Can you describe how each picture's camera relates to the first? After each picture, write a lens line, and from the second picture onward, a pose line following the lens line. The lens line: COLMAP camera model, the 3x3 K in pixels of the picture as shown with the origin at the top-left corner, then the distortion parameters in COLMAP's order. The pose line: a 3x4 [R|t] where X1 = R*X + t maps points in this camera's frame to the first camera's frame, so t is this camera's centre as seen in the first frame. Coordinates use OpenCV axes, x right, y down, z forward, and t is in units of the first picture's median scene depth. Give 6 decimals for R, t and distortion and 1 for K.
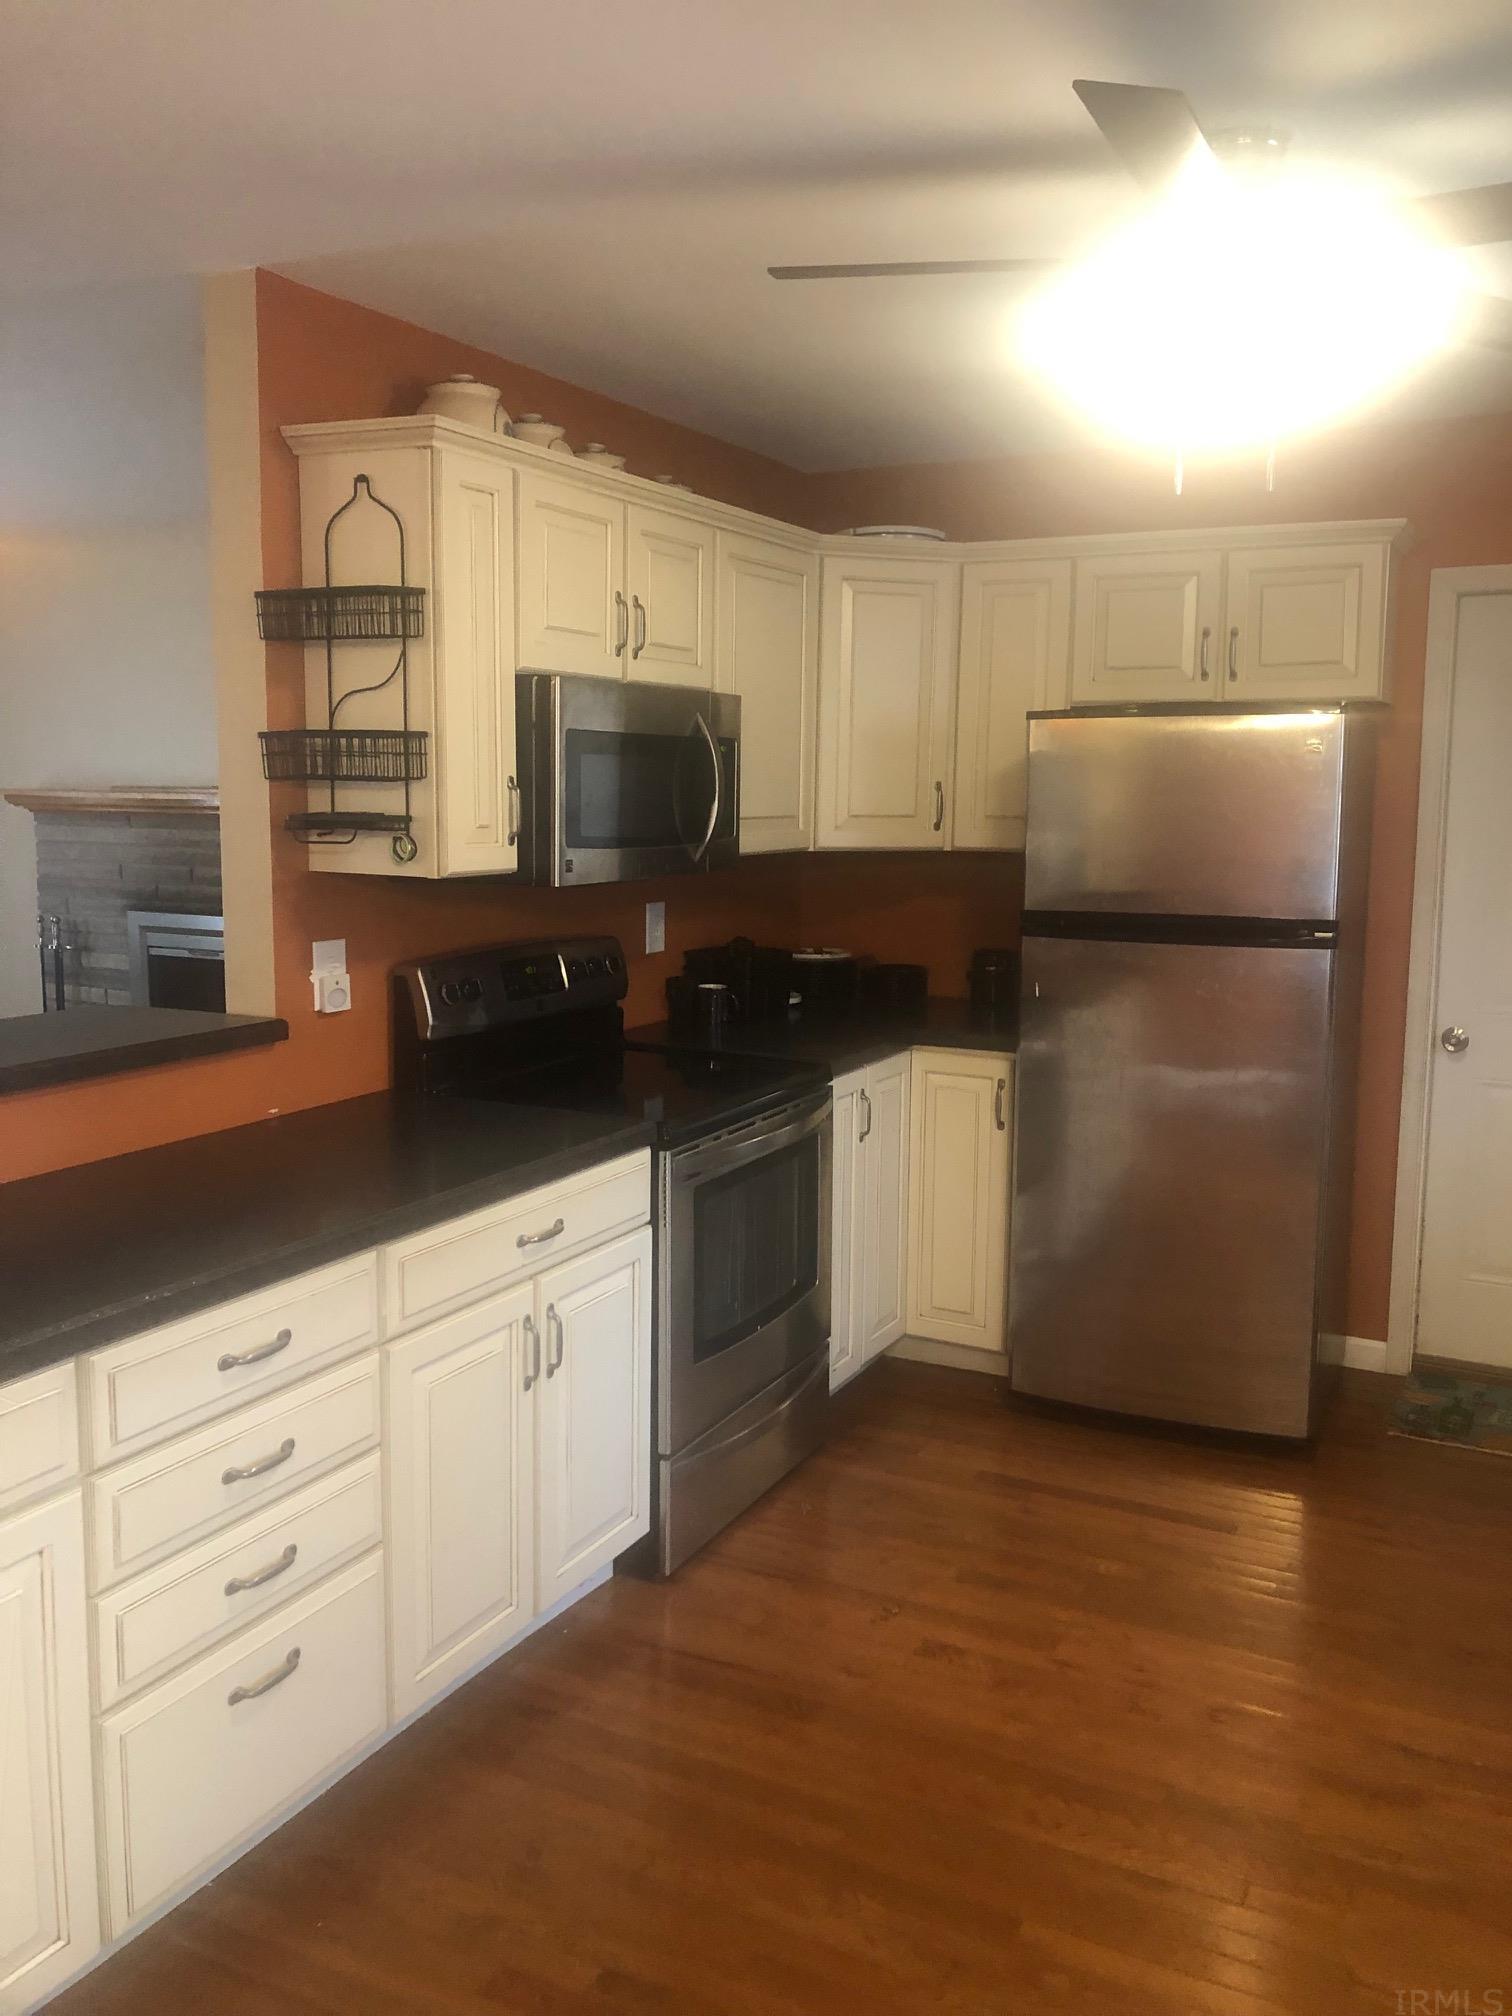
lens RADIAL K [[1637.2, 0, 766.7], [0, 1637.2, 993.6], [0, 0, 1]] dist [0.136083, -0.318507]
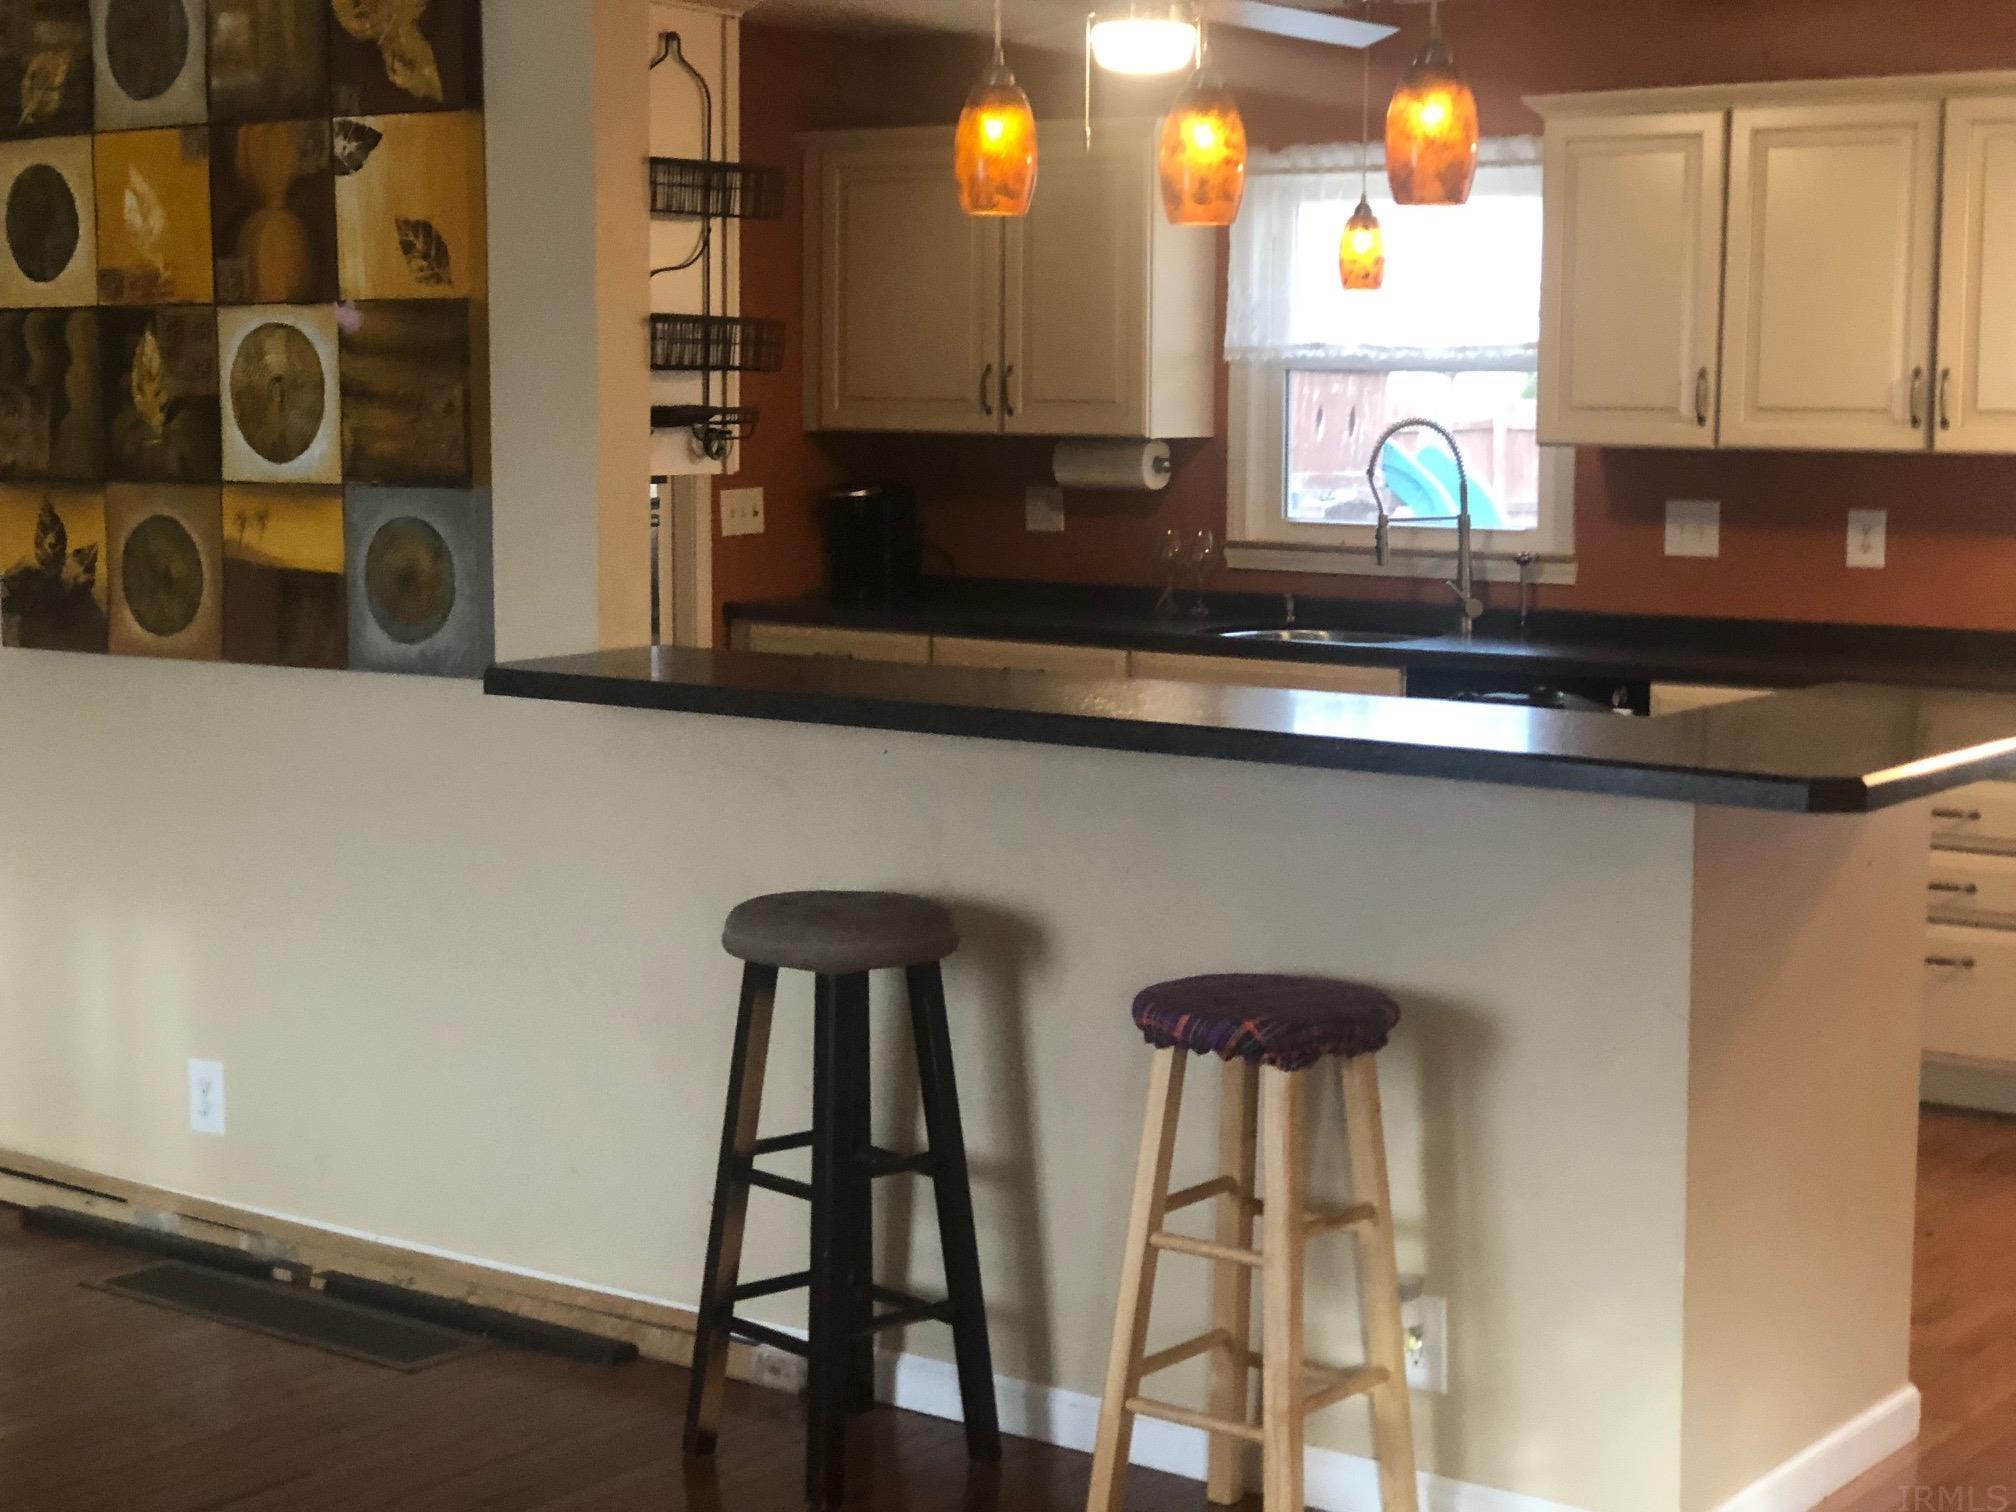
lens RADIAL K [[3333.8, 0, 1014.5], [0, 3333.8, 752.7], [0, 0, 1]] dist [0.066913, -0.013656]
pose [[0.170837, -0.119806, 0.977988, -1.720066], [0.124763, 0.987221, 0.099143, -0.068762], [-0.977368, 0.105080, 0.183601, 0.434194]]
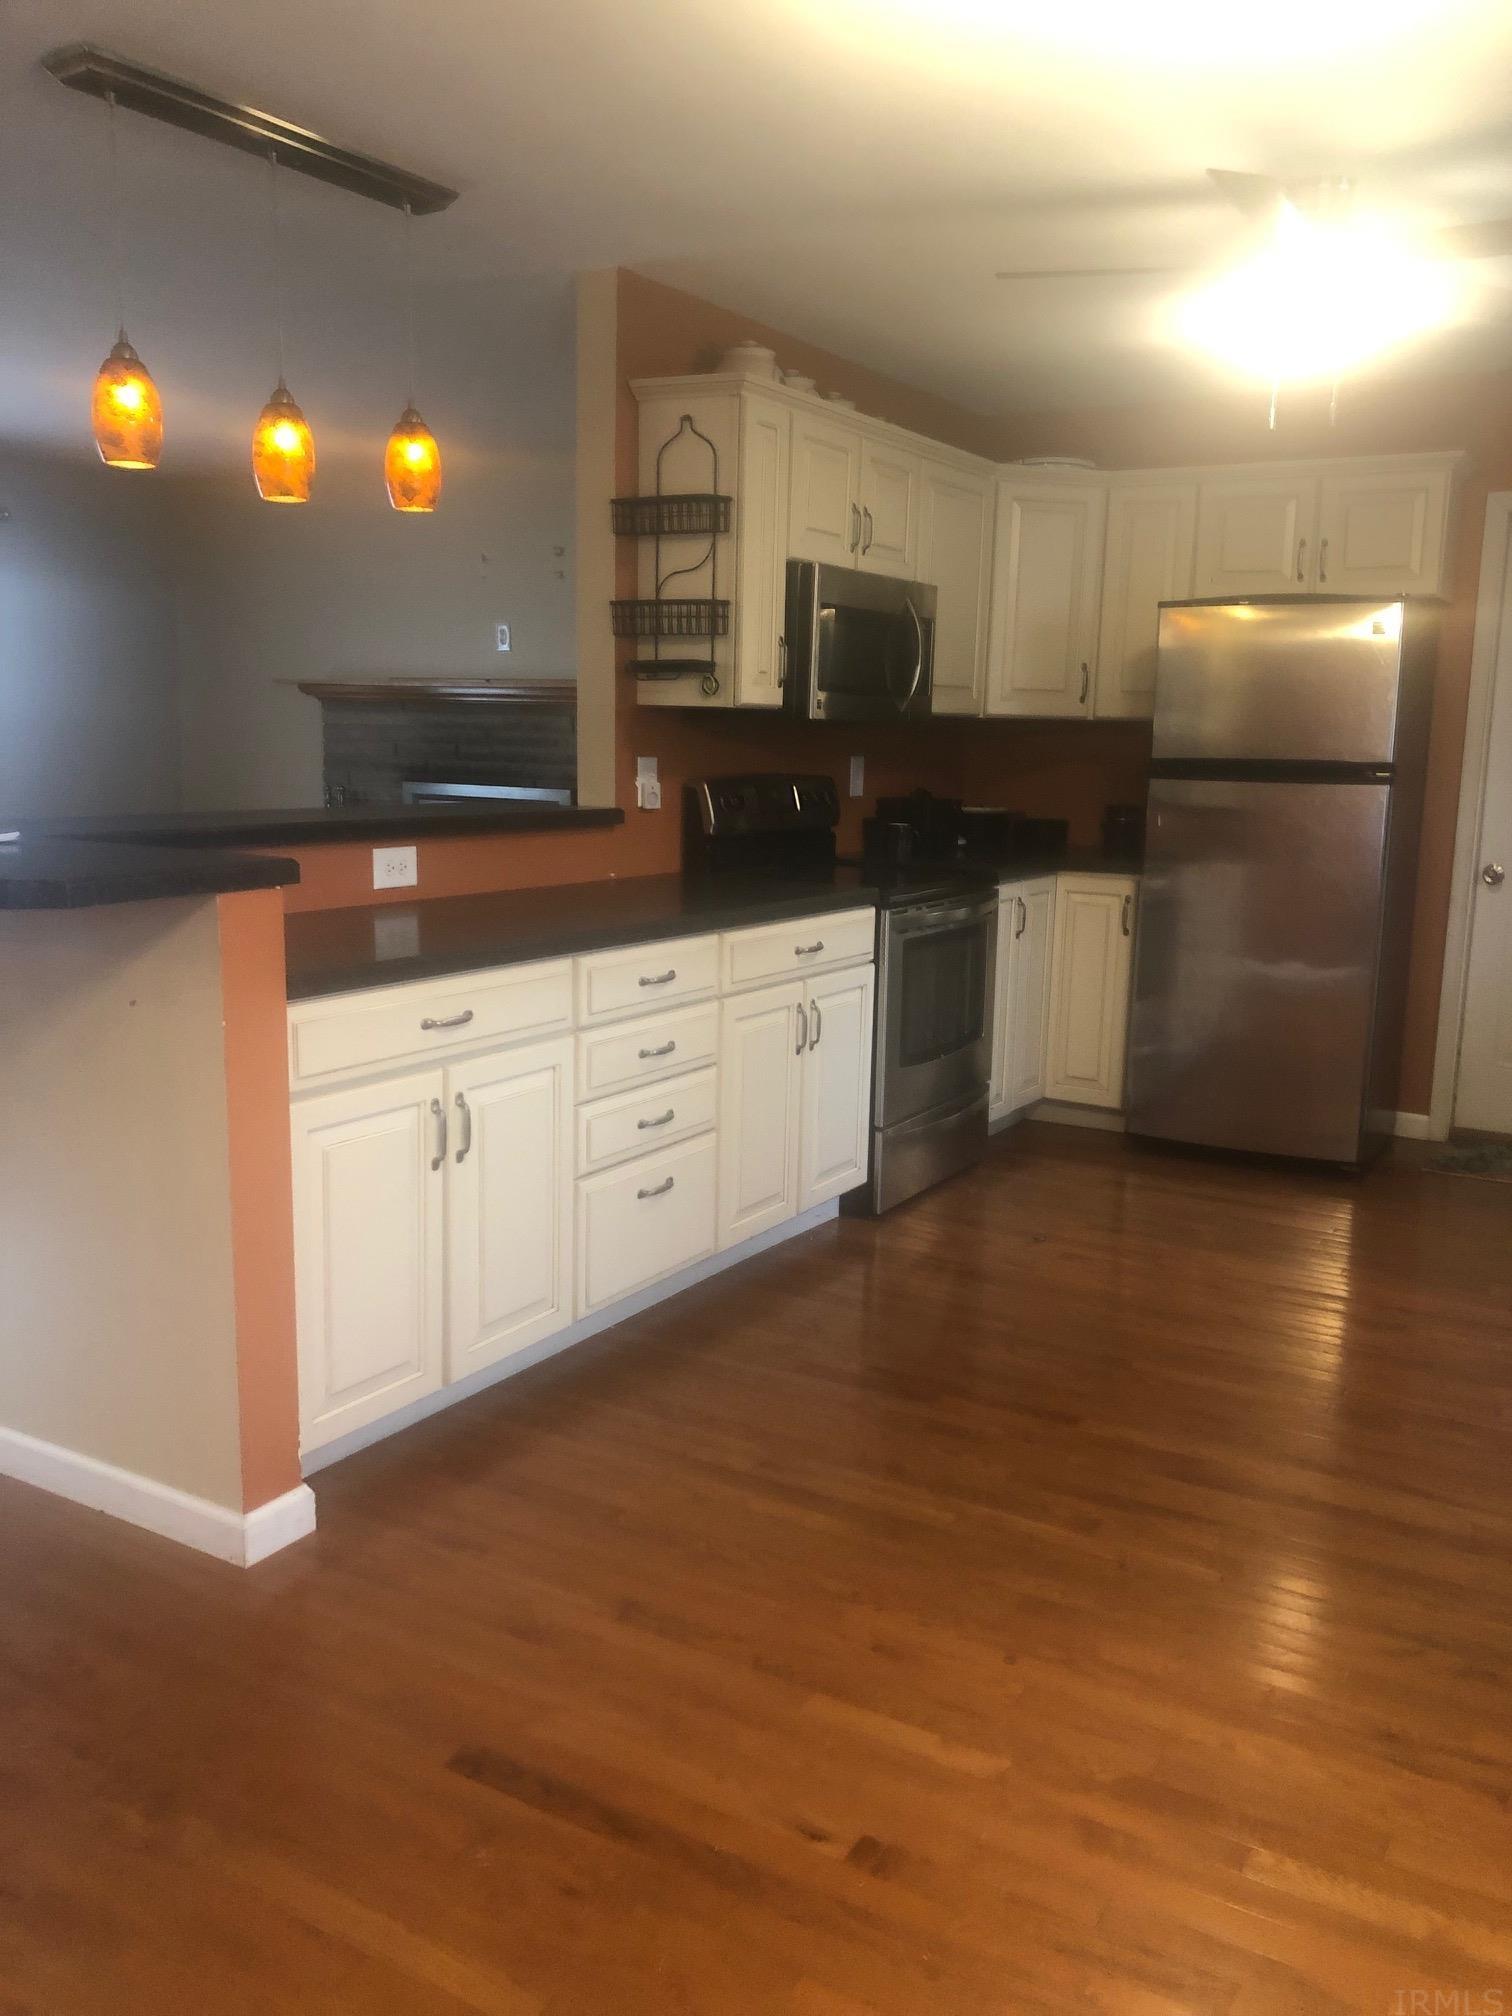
lens RADIAL K [[1633.2, 0, 777.7], [0, 1633.2, 1023.3], [0, 0, 1]] dist [0.164128, -0.480085]
pose [[0.998104, 0.023066, -0.057072, -0.063415], [-0.020395, 0.998689, 0.046942, 0.113214], [0.058080, -0.045689, 0.997266, -0.351144]]
